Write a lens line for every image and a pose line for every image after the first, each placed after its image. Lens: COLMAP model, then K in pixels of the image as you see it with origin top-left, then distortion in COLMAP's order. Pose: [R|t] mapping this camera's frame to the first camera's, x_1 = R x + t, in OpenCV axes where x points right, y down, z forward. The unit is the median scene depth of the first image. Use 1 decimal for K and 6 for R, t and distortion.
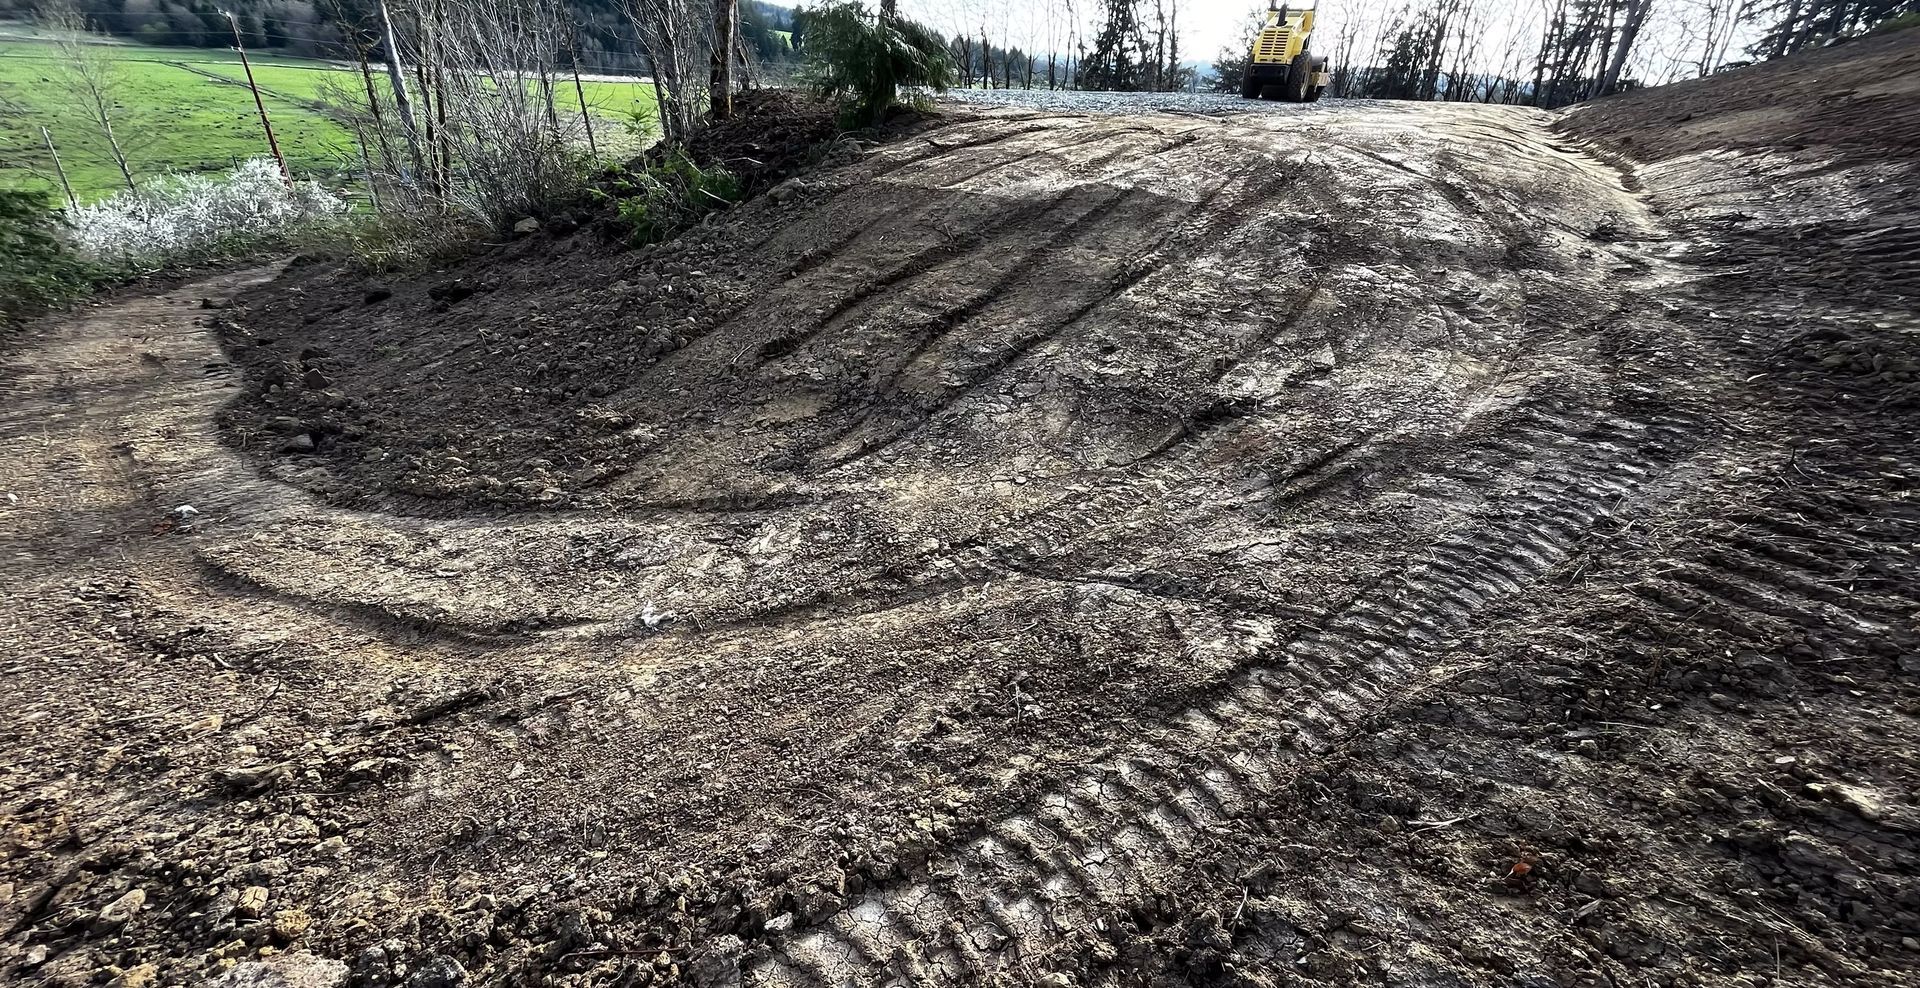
lens RADIAL K [[772.0, 0, 980.4], [0, 772.0, 494.3], [0, 0, 1]] dist [0.000527, -0.000775]
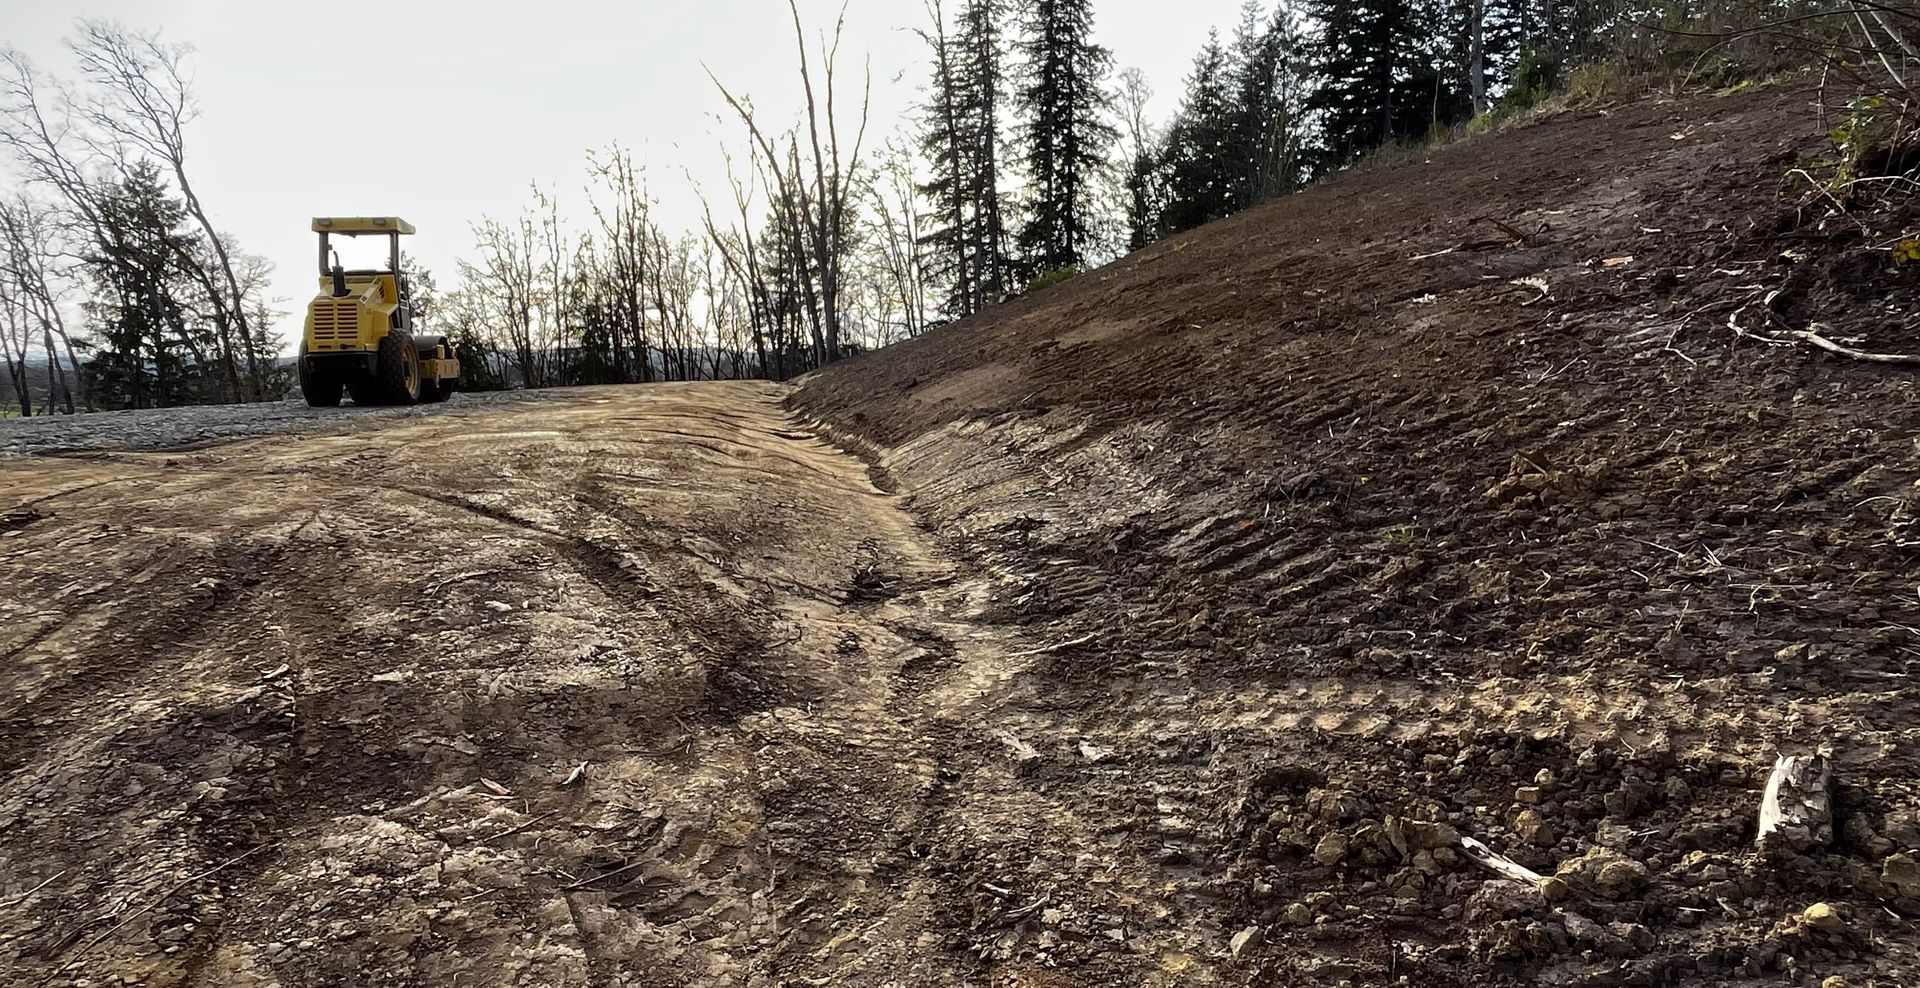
lens RADIAL K [[772.0, 0, 952.7], [0, 772.0, 482.4], [0, 0, 1]] dist [0.000527, -0.000775]
pose [[0.745857, -0.166677, 0.644916, 0.476347], [0.369952, 0.908786, -0.192983, -0.258908], [-0.553925, 0.382526, 0.739487, 0.493568]]
